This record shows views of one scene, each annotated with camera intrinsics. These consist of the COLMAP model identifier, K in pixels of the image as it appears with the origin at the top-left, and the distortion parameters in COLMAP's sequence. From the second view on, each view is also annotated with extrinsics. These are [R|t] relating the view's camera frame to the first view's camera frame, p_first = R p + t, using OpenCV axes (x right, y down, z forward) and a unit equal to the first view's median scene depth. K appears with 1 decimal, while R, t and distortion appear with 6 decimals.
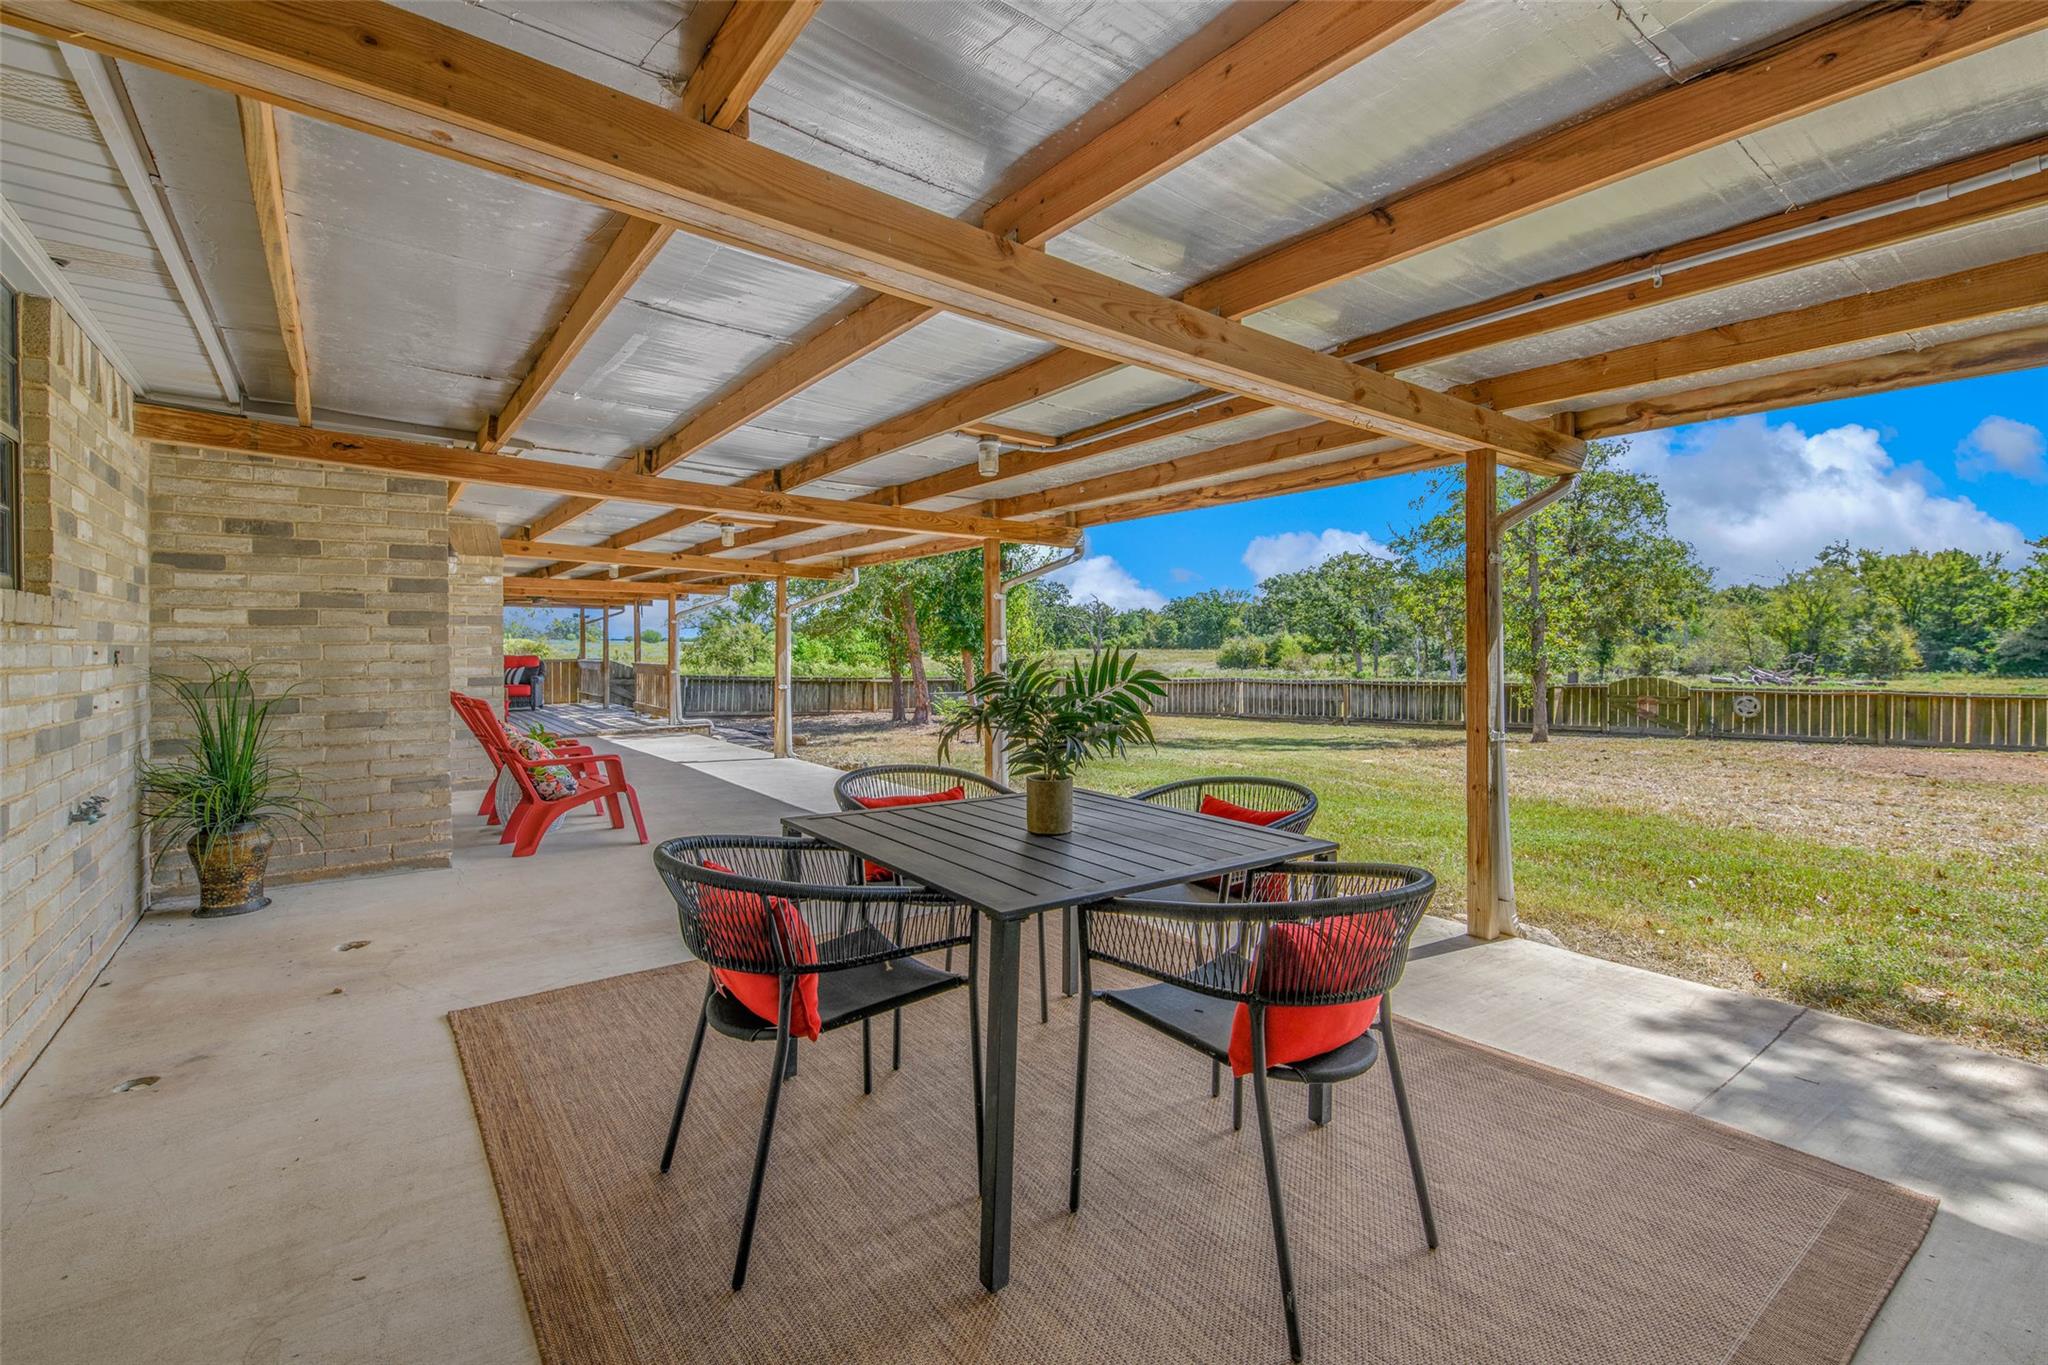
lens RADIAL K [[899.5, 0, 1052.0], [0, 899.5, 646.0], [0, 0, 1]] dist [0.032479, -0.000031]
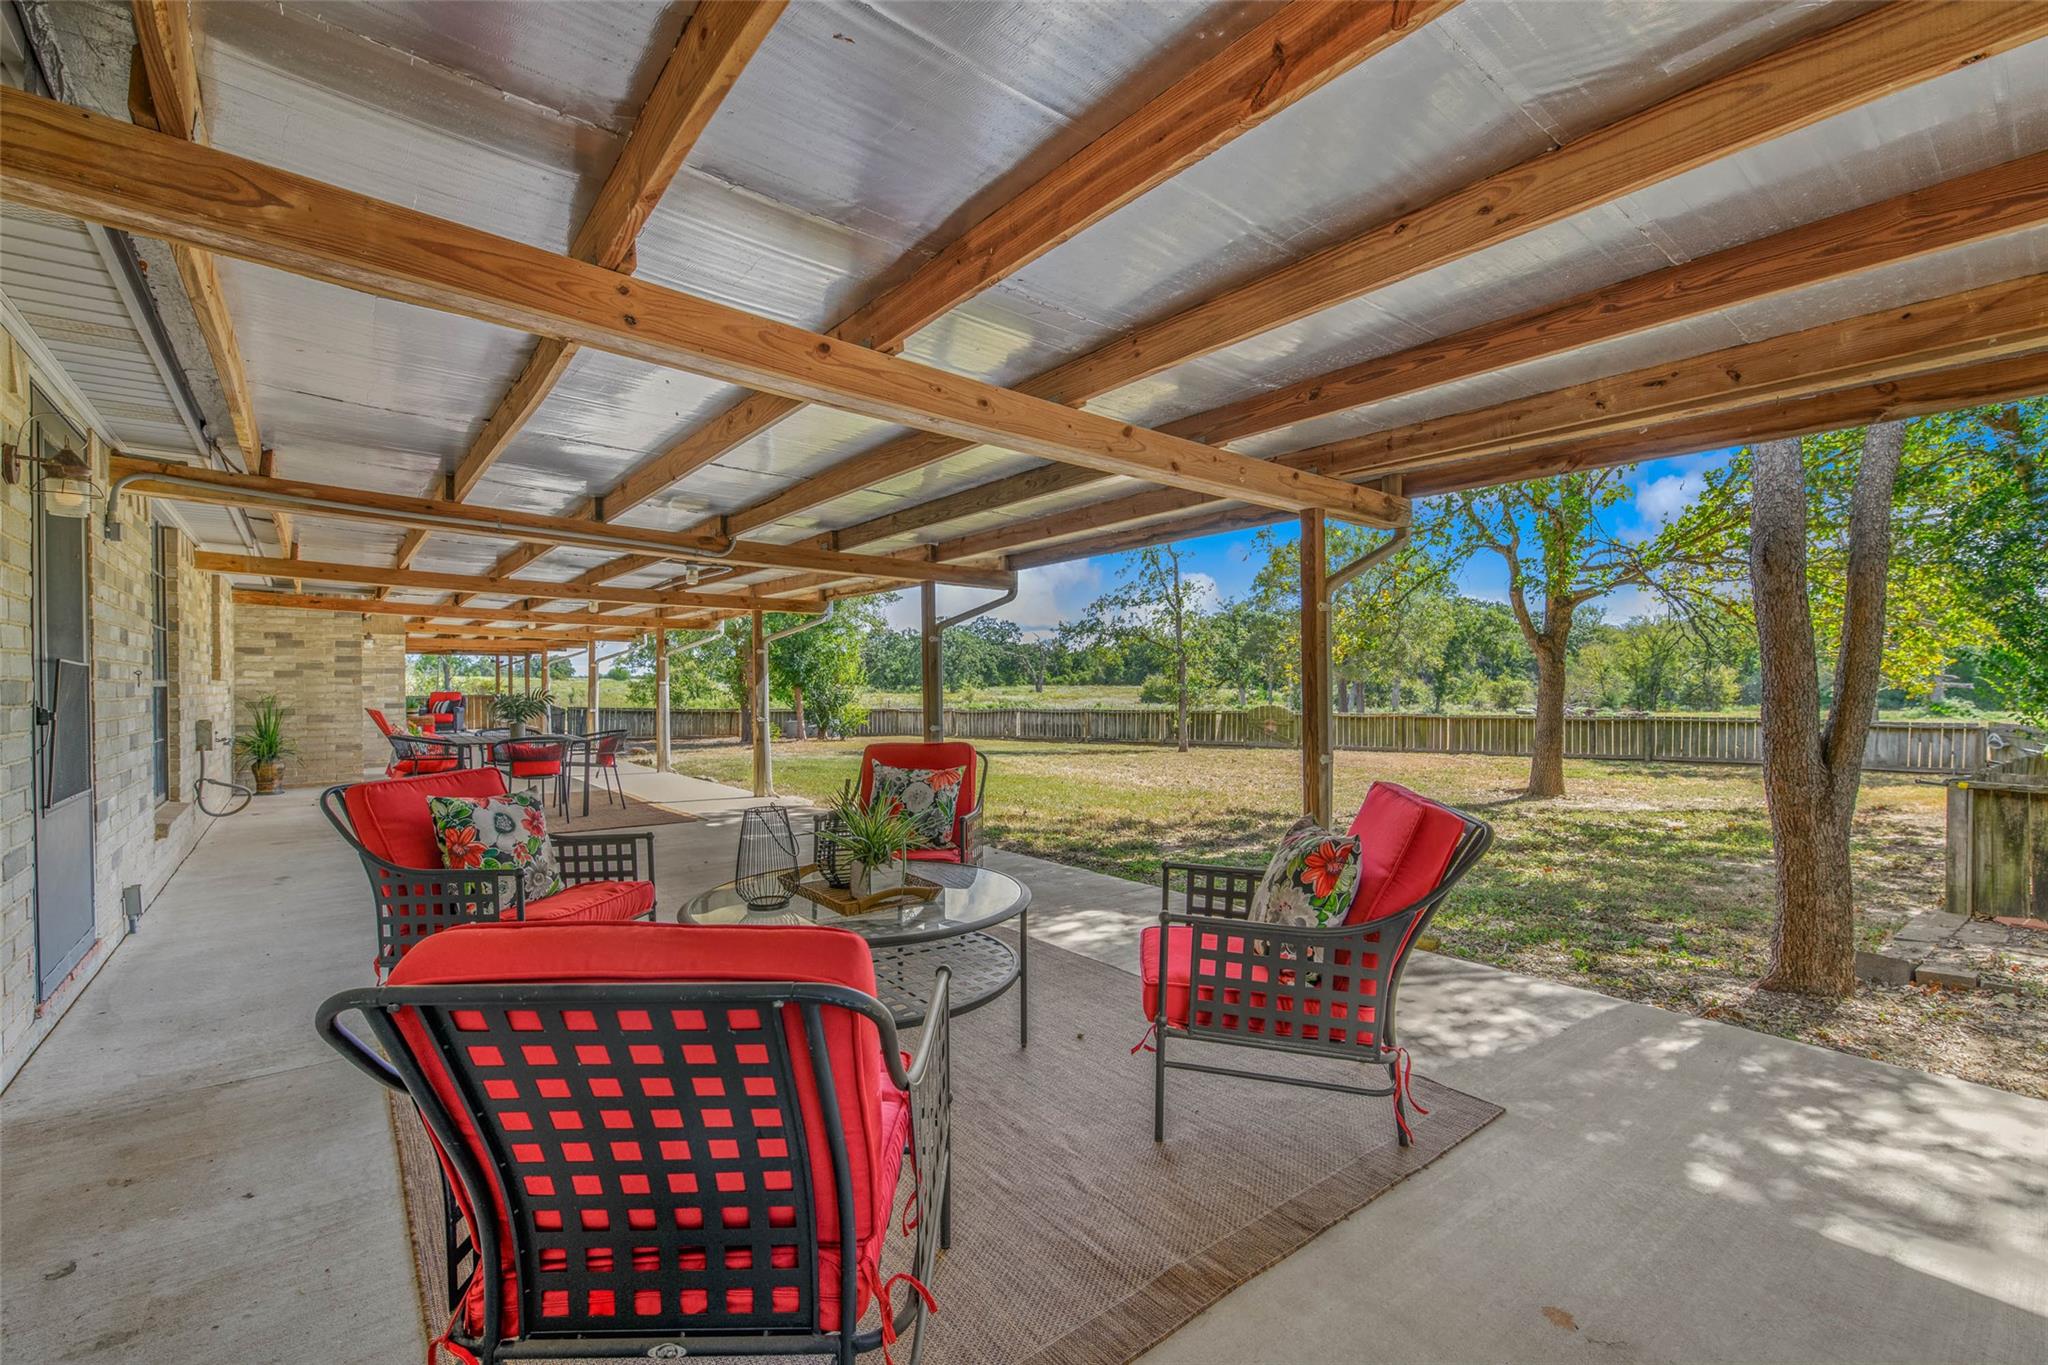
lens RADIAL K [[954.5, 0, 1024.0], [0, 954.5, 682.5], [0, 0, 1]] dist [0.077213, -0.000067]
pose [[0.999383, -0.003291, -0.034966, 0.267147], [0.003301, 0.999995, 0.000238, -0.000799], [0.034965, -0.000353, 0.999388, -0.348438]]
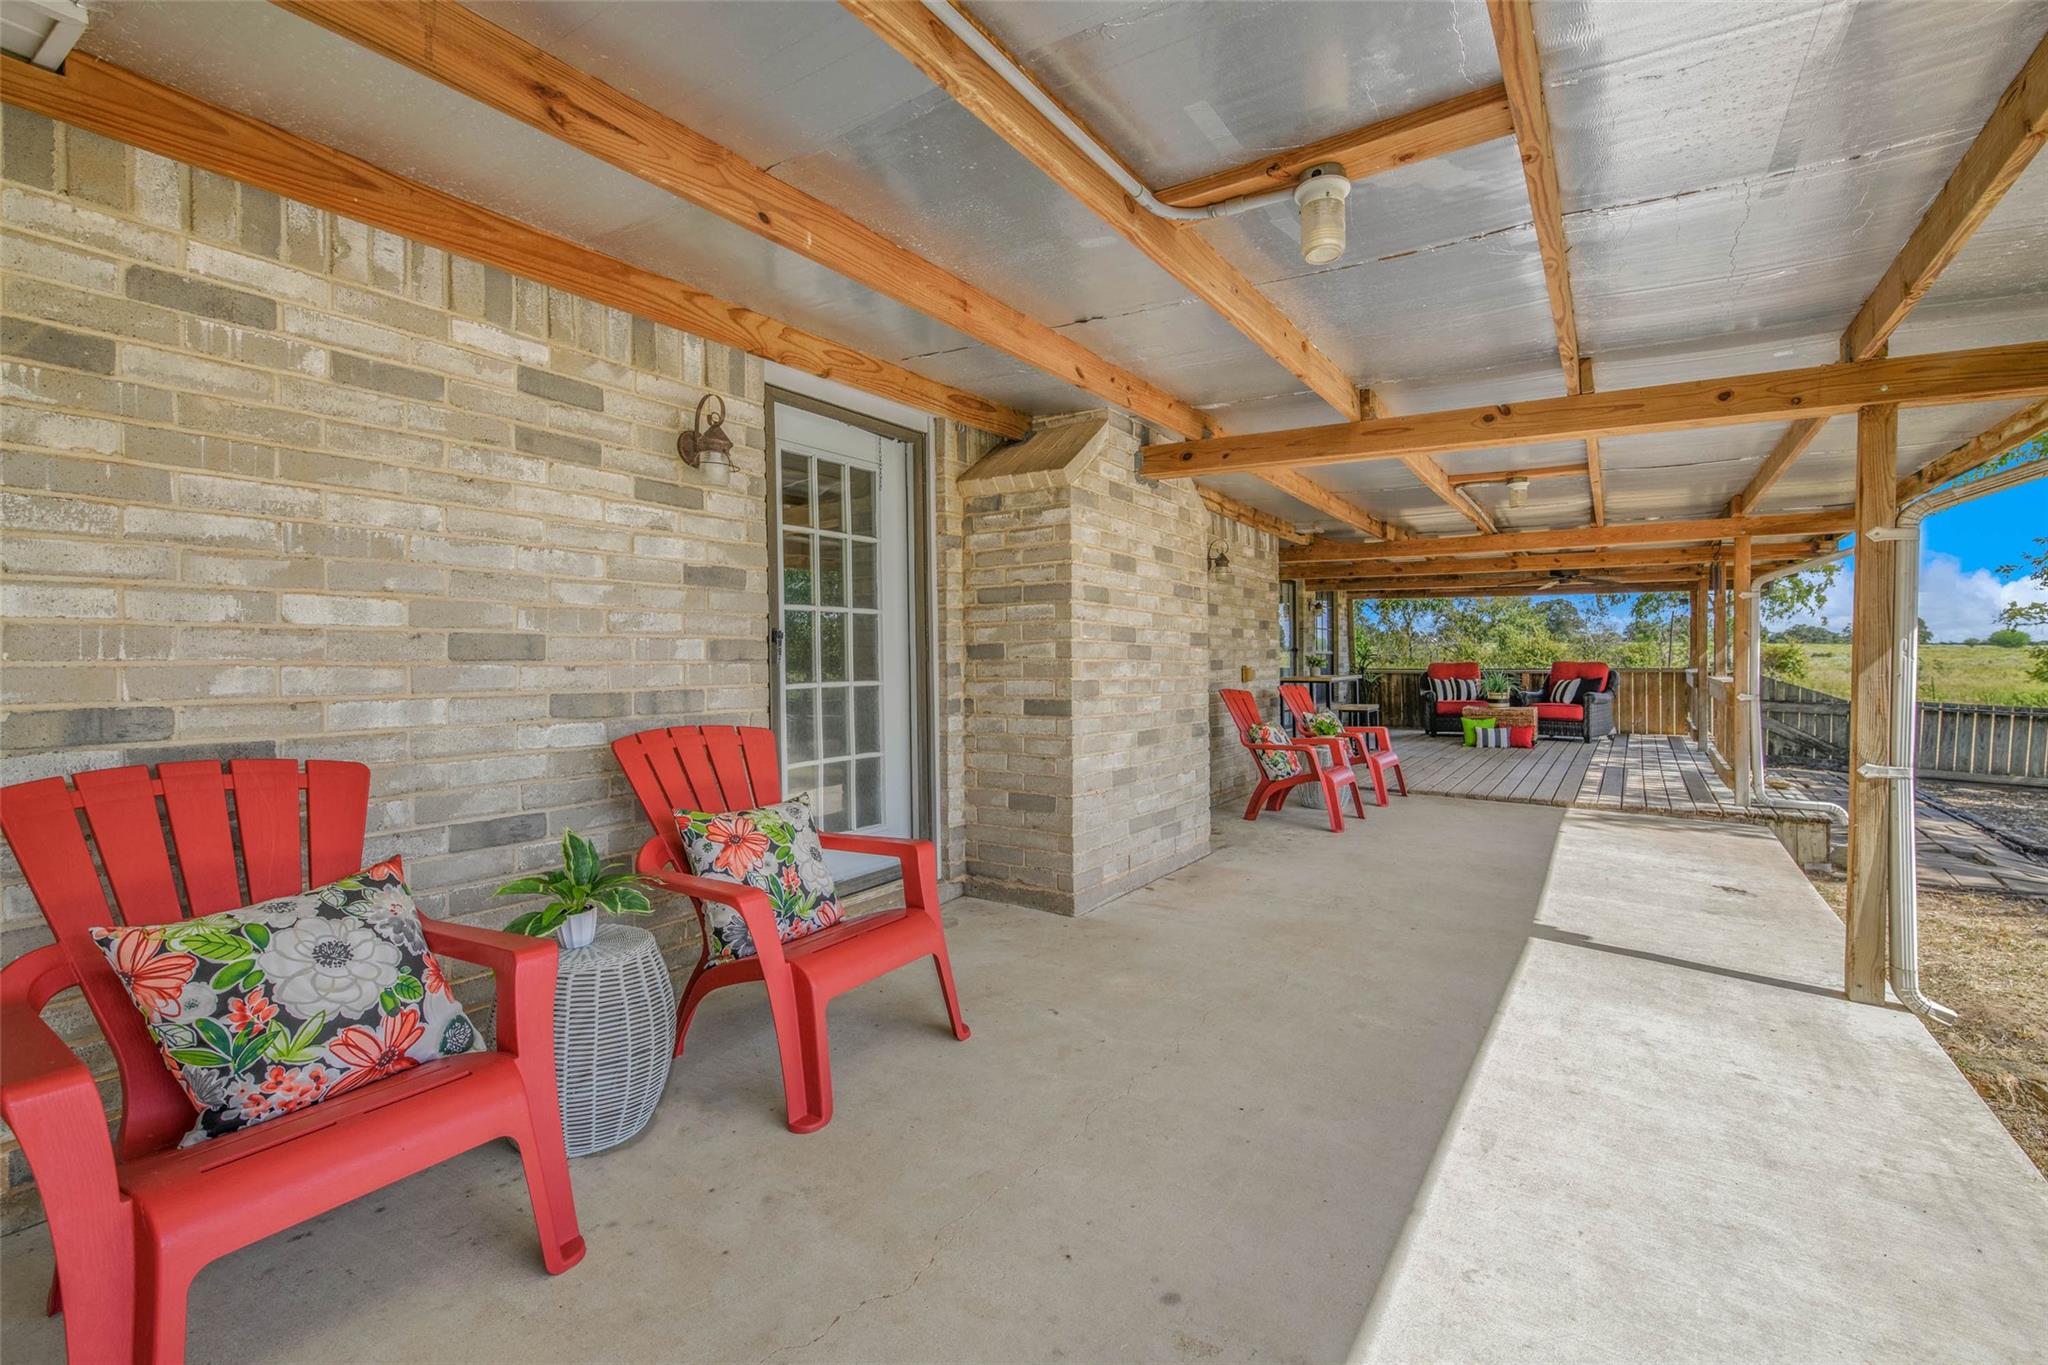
lens RADIAL K [[864.7, 0, 1020.5], [0, 864.7, 652.1], [0, 0, 1]] dist [0.000345, 0.000035]
pose [[0.286079, -0.000215, -0.958206, -0.056480], [-0.000266, 1.000000, -0.000304, 0.002596], [0.958206, 0.000341, 0.286079, 0.335957]]
